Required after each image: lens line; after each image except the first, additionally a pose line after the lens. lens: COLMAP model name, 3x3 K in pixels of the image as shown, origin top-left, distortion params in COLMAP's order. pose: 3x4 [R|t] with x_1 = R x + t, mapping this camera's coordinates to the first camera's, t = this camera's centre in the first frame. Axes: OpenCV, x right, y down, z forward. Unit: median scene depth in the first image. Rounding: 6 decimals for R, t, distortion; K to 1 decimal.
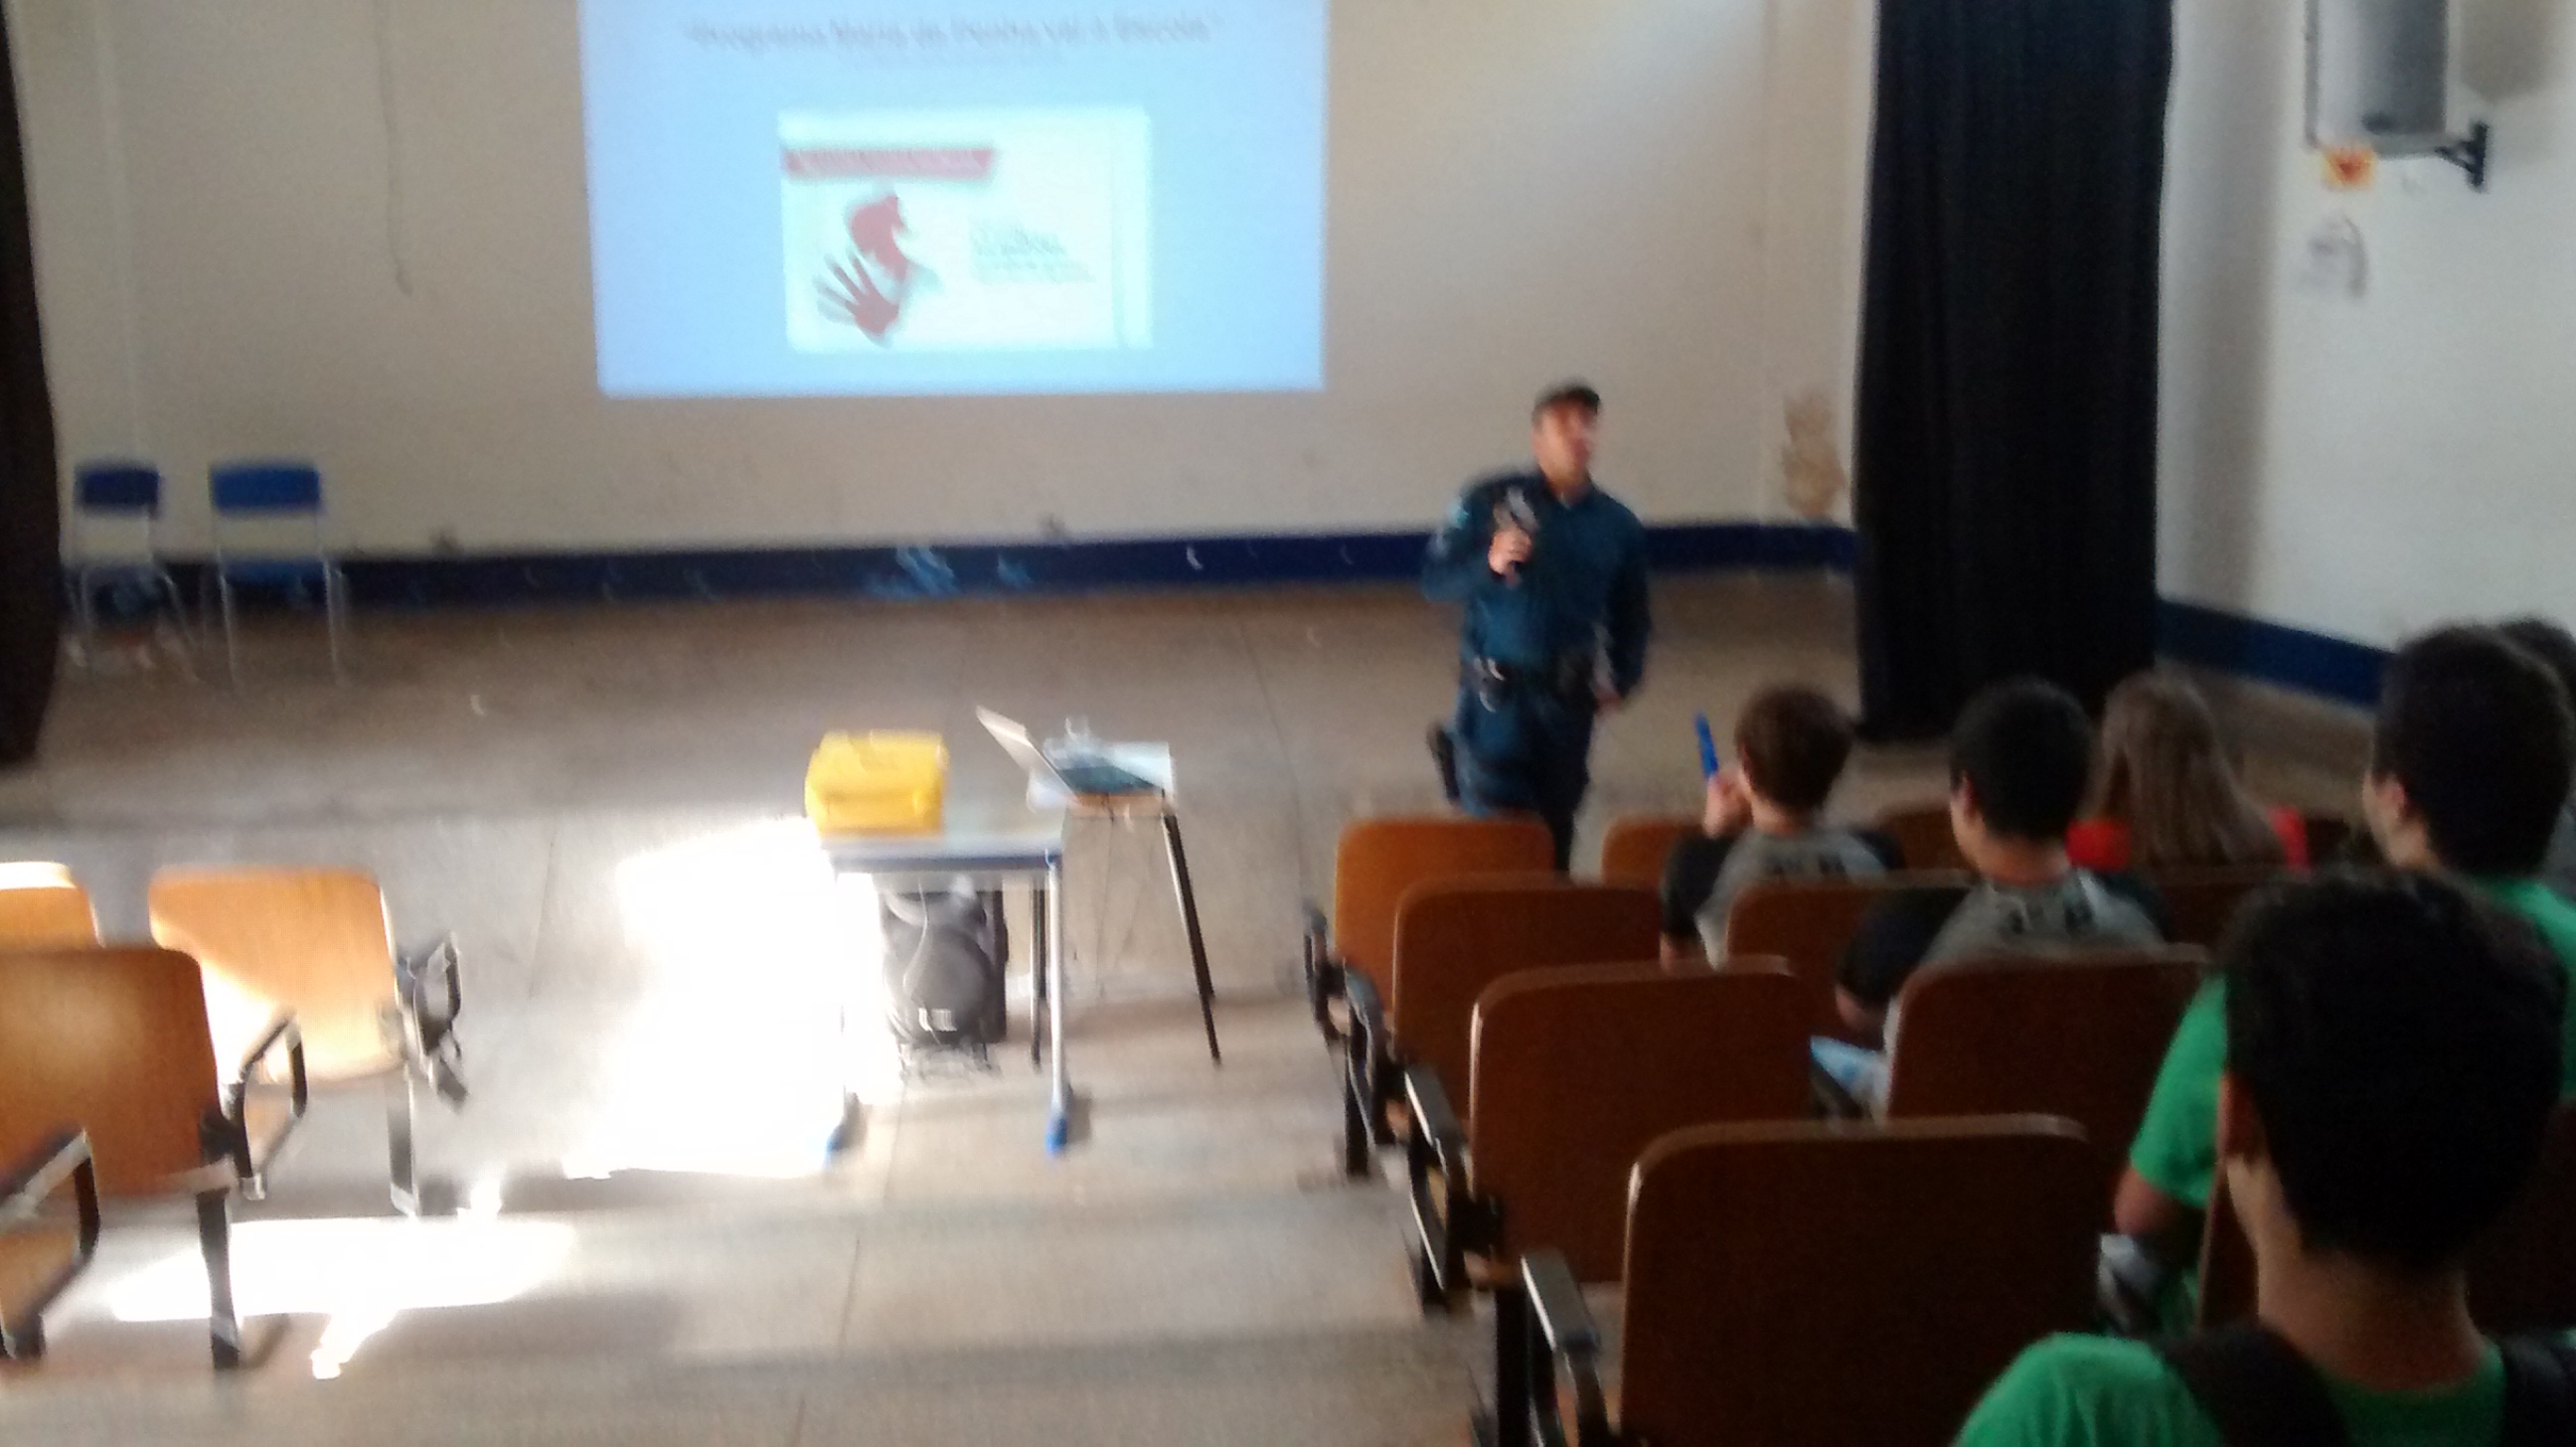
lens RADIAL K [[2598.3, 0, 1256.1], [0, 2598.3, 675.2], [0, 0, 1]] dist [0.073177, -0.206535]
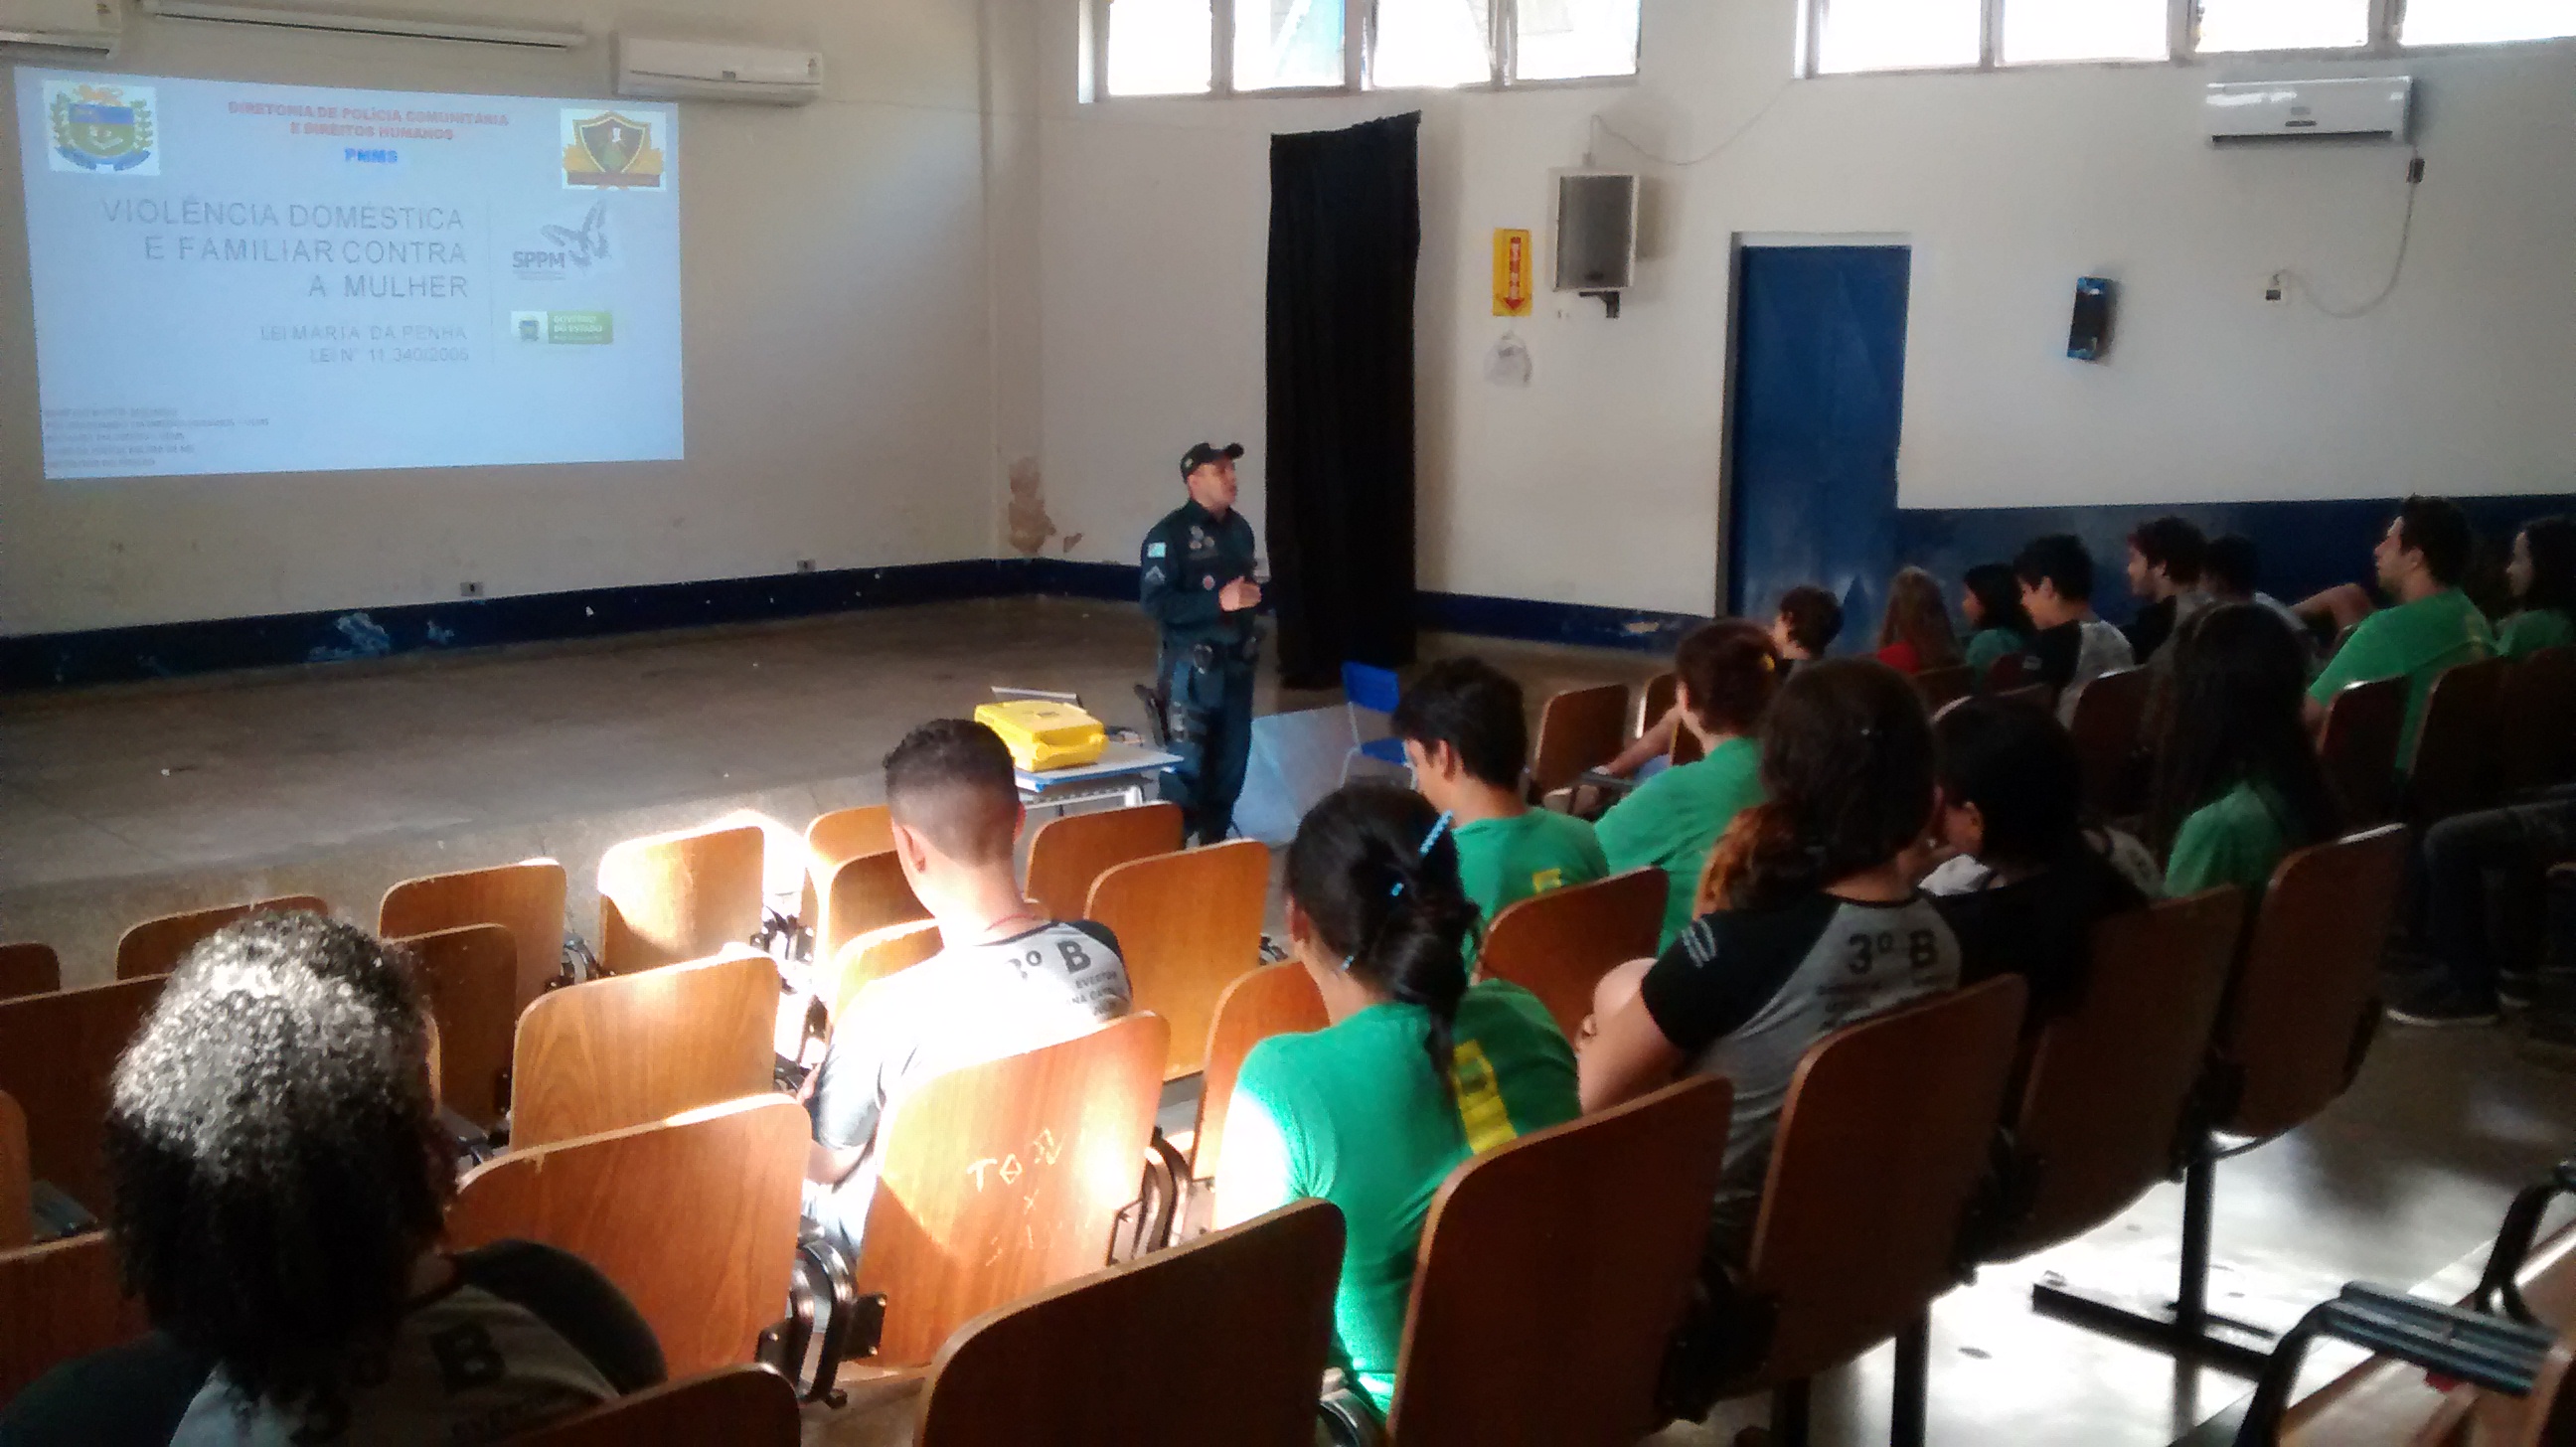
lens RADIAL K [[2468.6, 0, 1288.0], [0, 2468.6, 723.5], [0, 0, 1]] dist [0.072704, -0.167440]
pose [[0.769743, -0.087251, 0.632363, -0.578391], [0.095003, 0.995241, 0.021678, 0.012826], [-0.631245, 0.043390, 0.774369, -0.057933]]
